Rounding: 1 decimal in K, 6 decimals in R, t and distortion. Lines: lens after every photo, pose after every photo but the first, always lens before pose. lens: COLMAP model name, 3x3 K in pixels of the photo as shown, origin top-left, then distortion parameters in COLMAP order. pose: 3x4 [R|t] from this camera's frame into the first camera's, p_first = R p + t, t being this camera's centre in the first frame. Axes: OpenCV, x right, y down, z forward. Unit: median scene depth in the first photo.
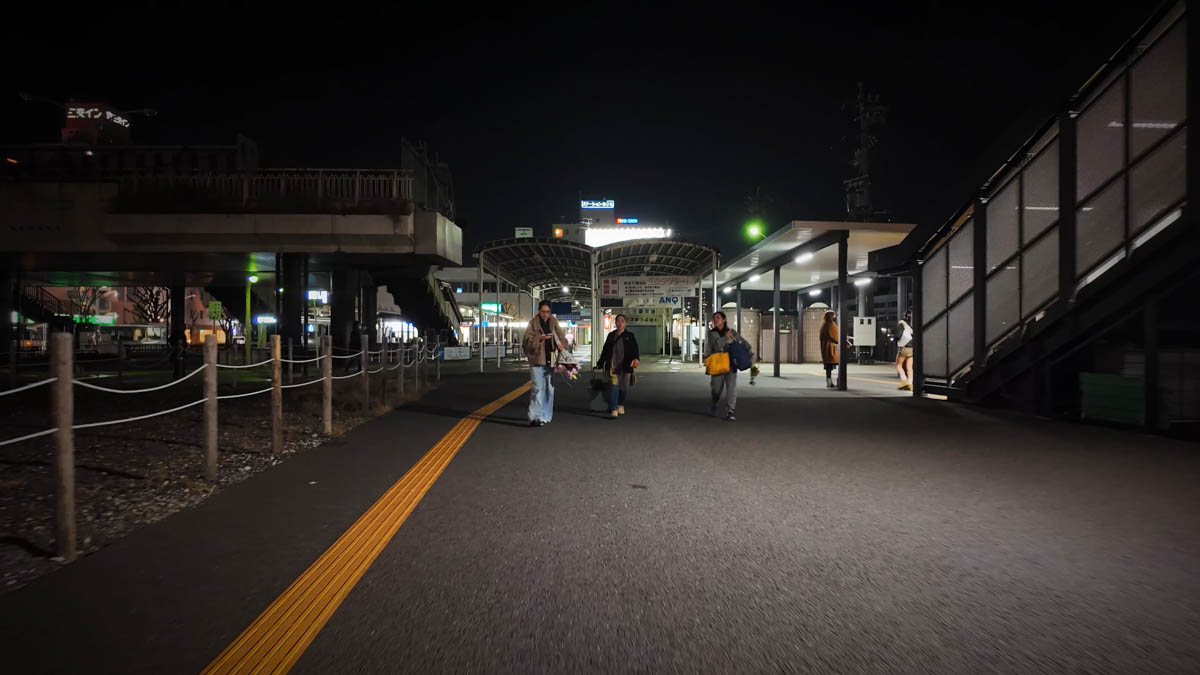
lens RADIAL K [[696.9, 0, 596.7], [0, 696.9, 341.7], [0, 0, 1]] dist [0.003788, 0.000350]
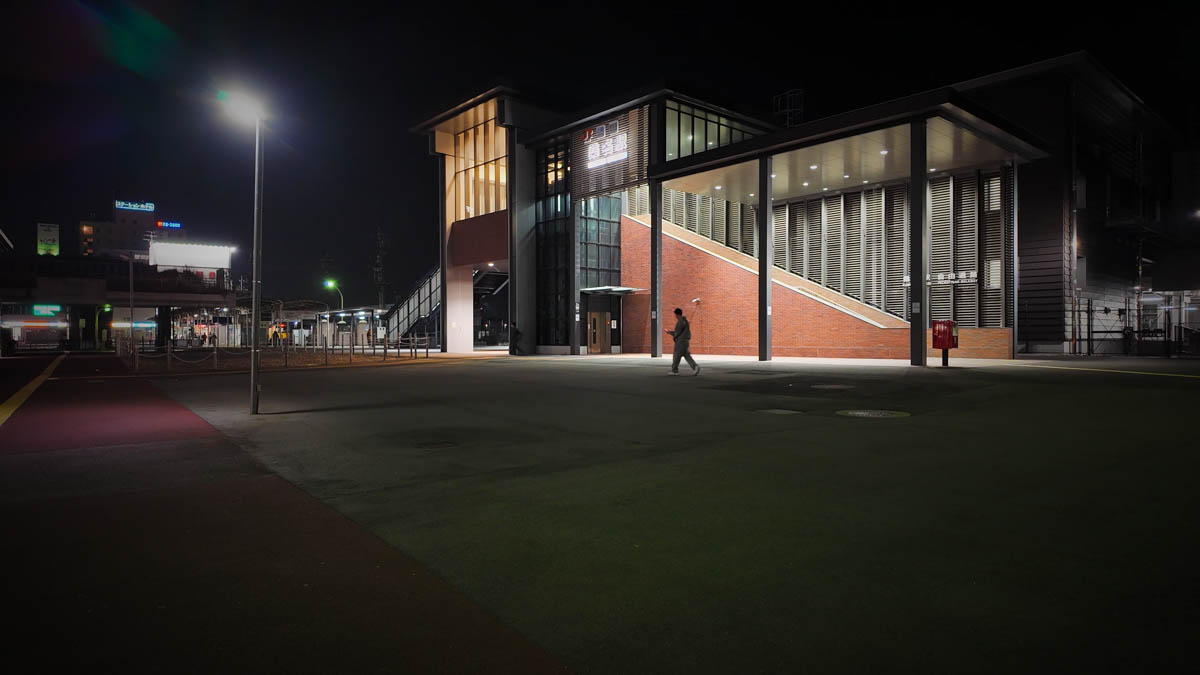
lens RADIAL K [[696.9, 0, 597.3], [0, 696.9, 339.2], [0, 0, 1]] dist [0.003788, 0.000350]
pose [[0.797354, -0.009261, 0.603441, -0.077887], [0.009443, 0.999951, 0.002868, 0.001426], [-0.603439, 0.003411, 0.797402, -0.223263]]
